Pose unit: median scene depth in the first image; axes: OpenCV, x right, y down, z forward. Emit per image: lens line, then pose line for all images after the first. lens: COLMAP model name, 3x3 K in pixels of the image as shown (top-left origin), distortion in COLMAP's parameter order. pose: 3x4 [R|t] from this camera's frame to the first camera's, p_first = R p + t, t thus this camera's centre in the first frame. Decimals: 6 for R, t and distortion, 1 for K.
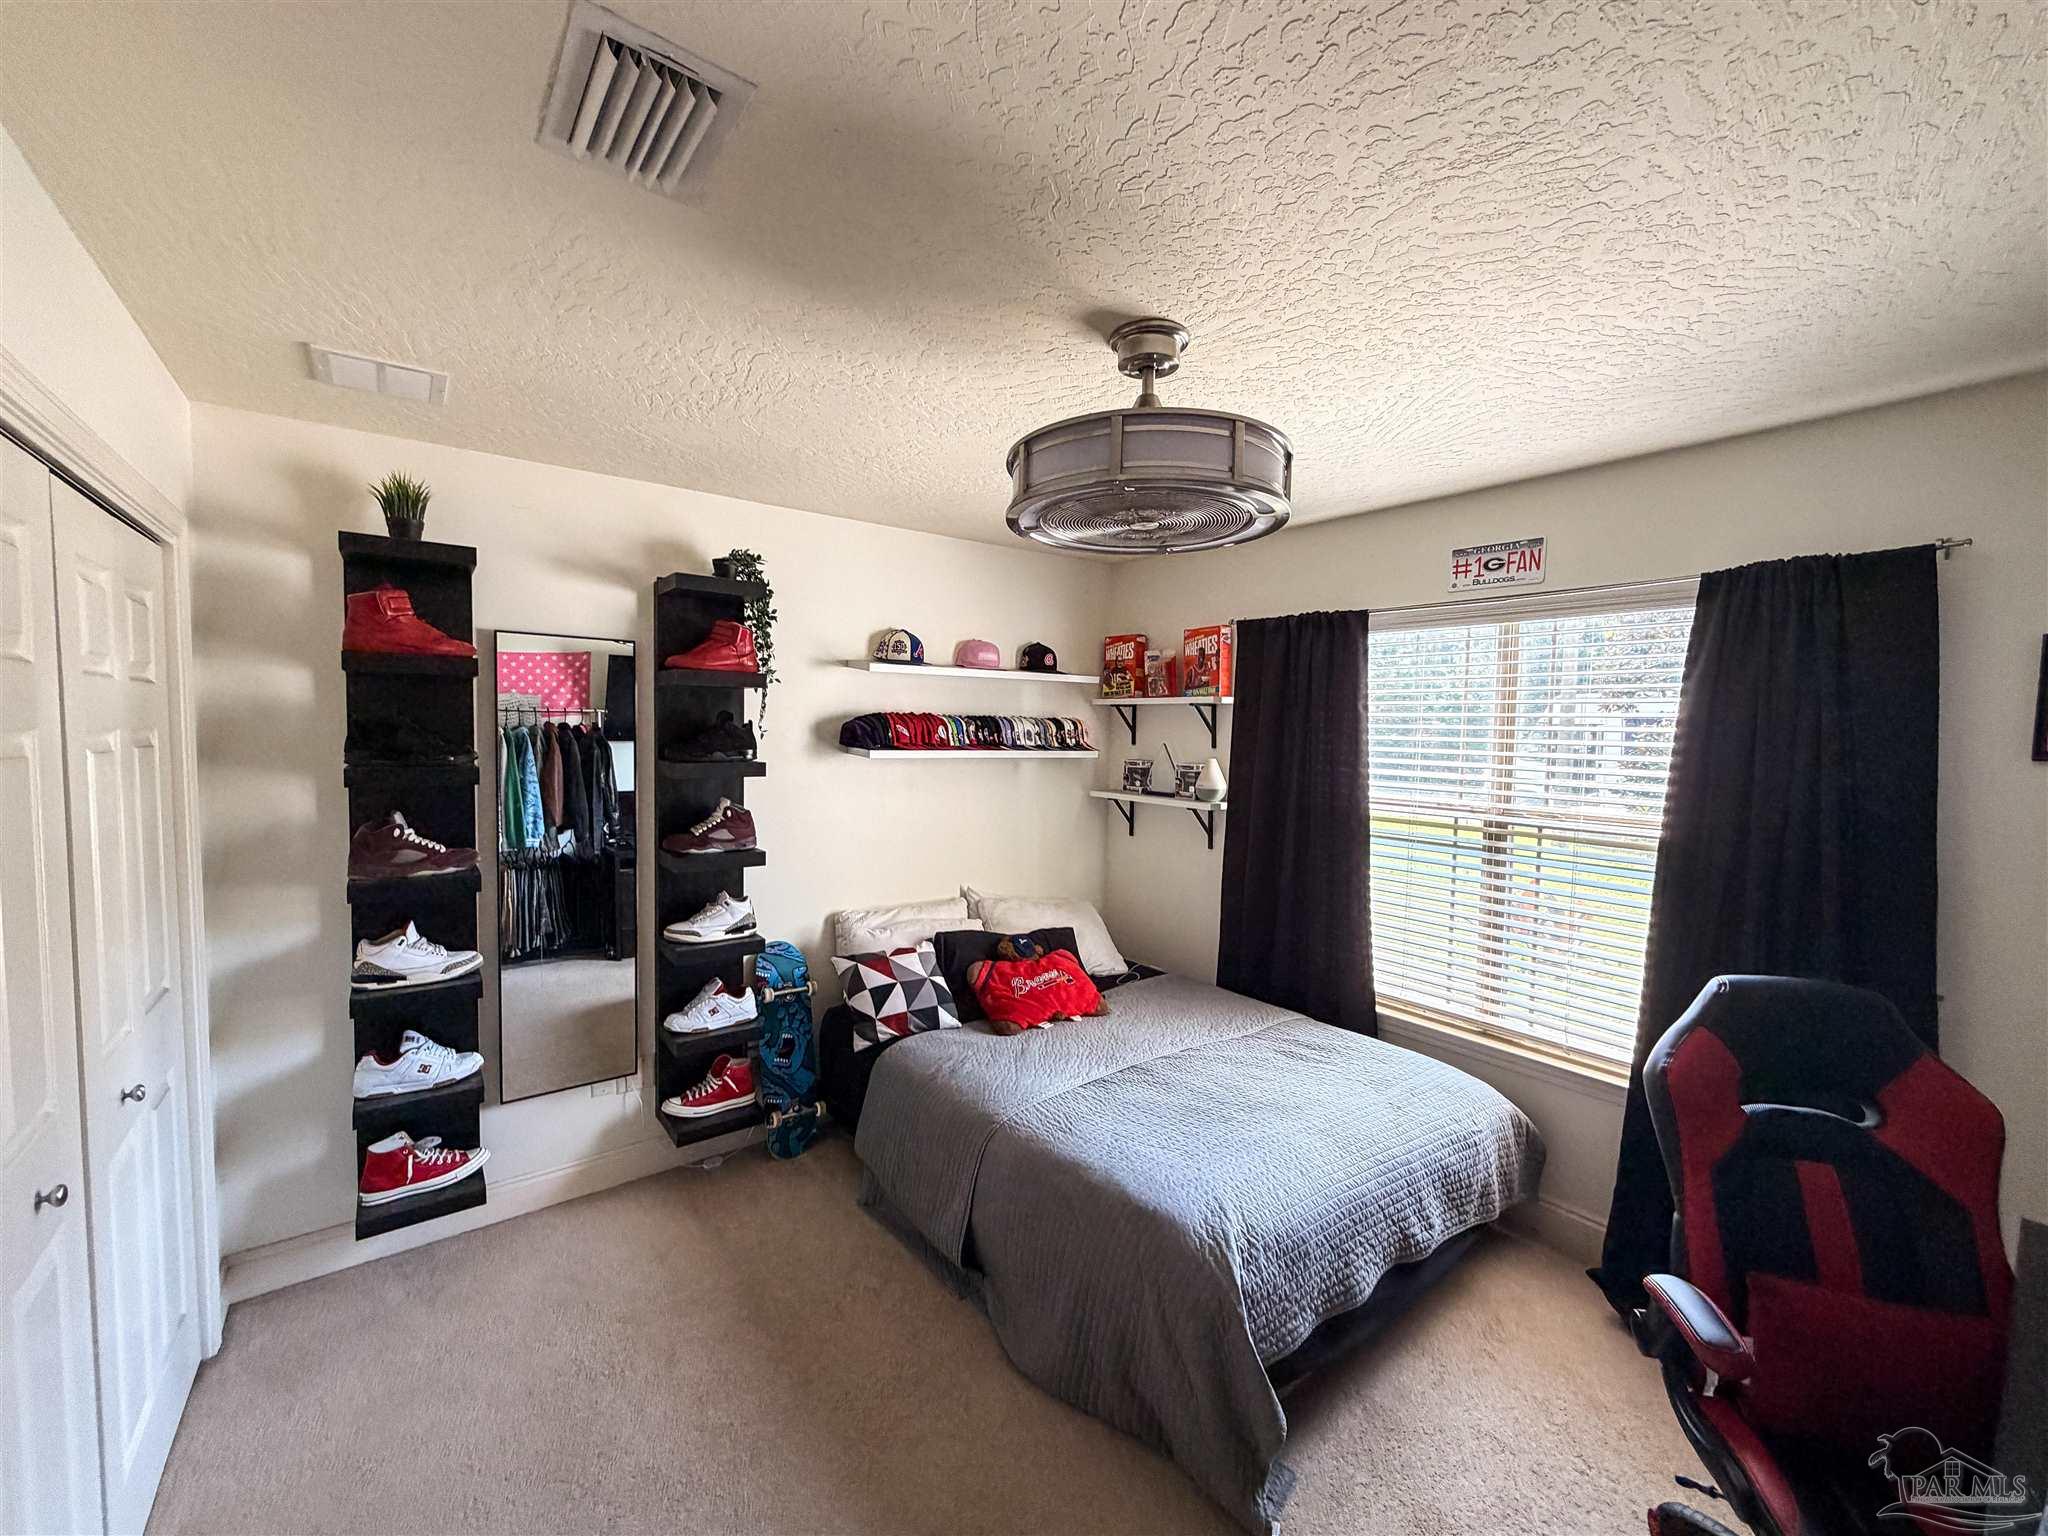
lens RADIAL K [[823.3, 0, 1093.6], [0, 823.3, 782.1], [0, 0, 1]] dist [0.011424, -0.000013]
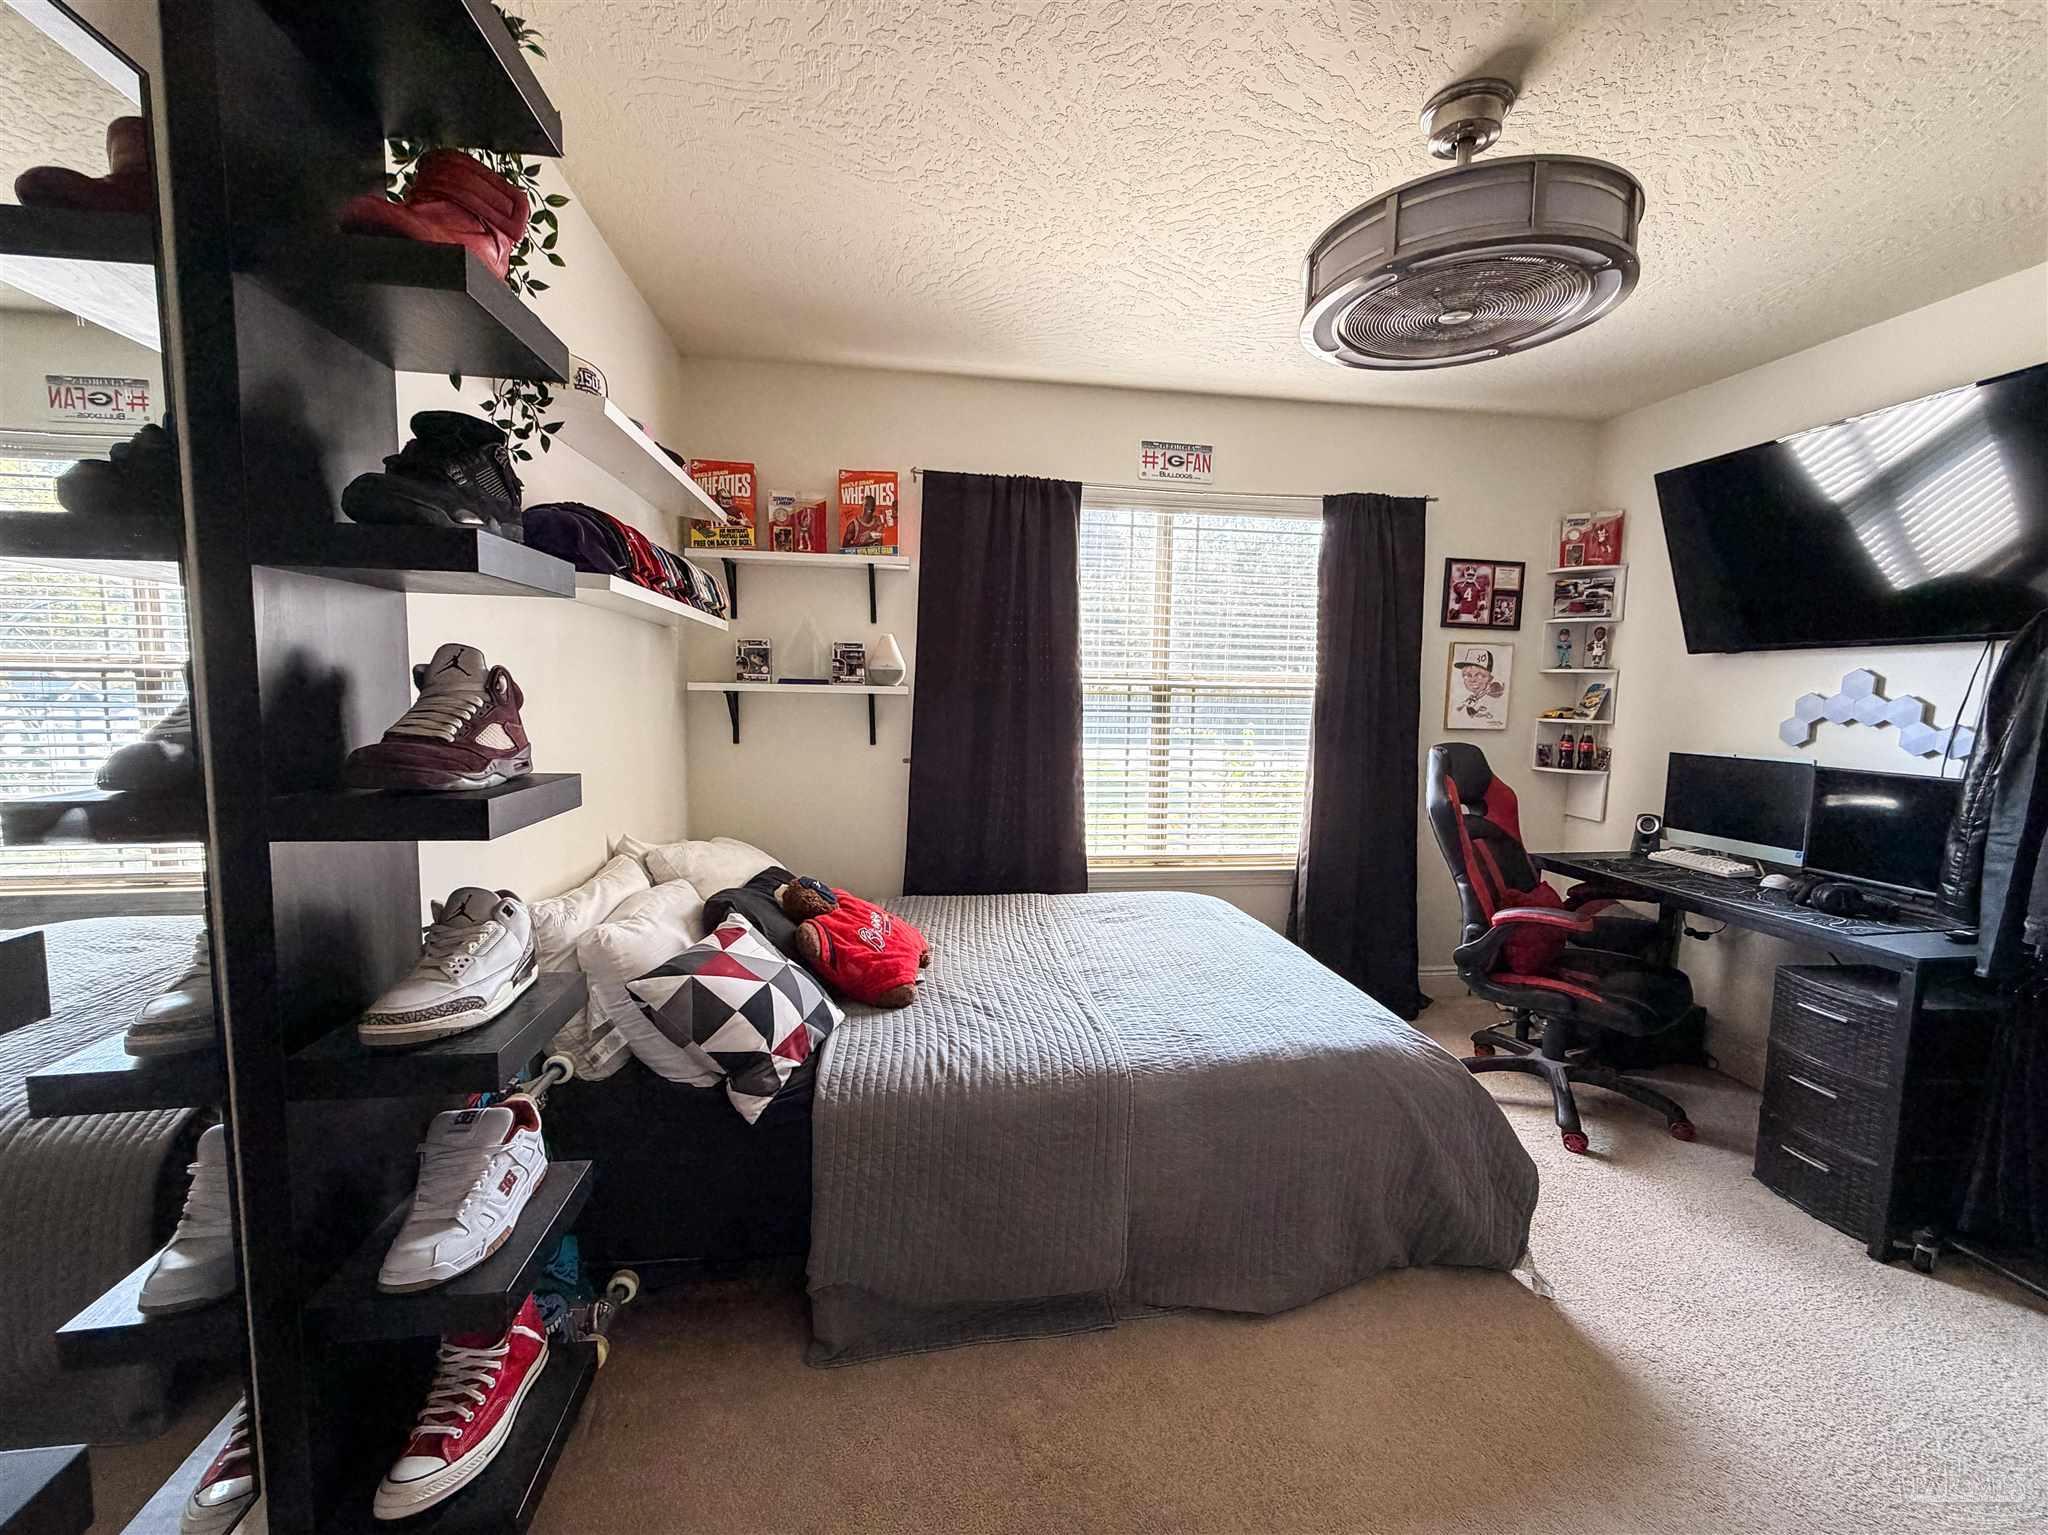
lens RADIAL K [[815.7, 0, 1021.8], [0, 815.7, 764.6], [0, 0, 1]] dist [0.000083, 0.000066]
pose [[0.523534, -0.097976, 0.846353, -0.607126], [0.057027, 0.995168, 0.079928, 0.055153], [-0.850094, 0.006420, 0.526591, 0.544719]]
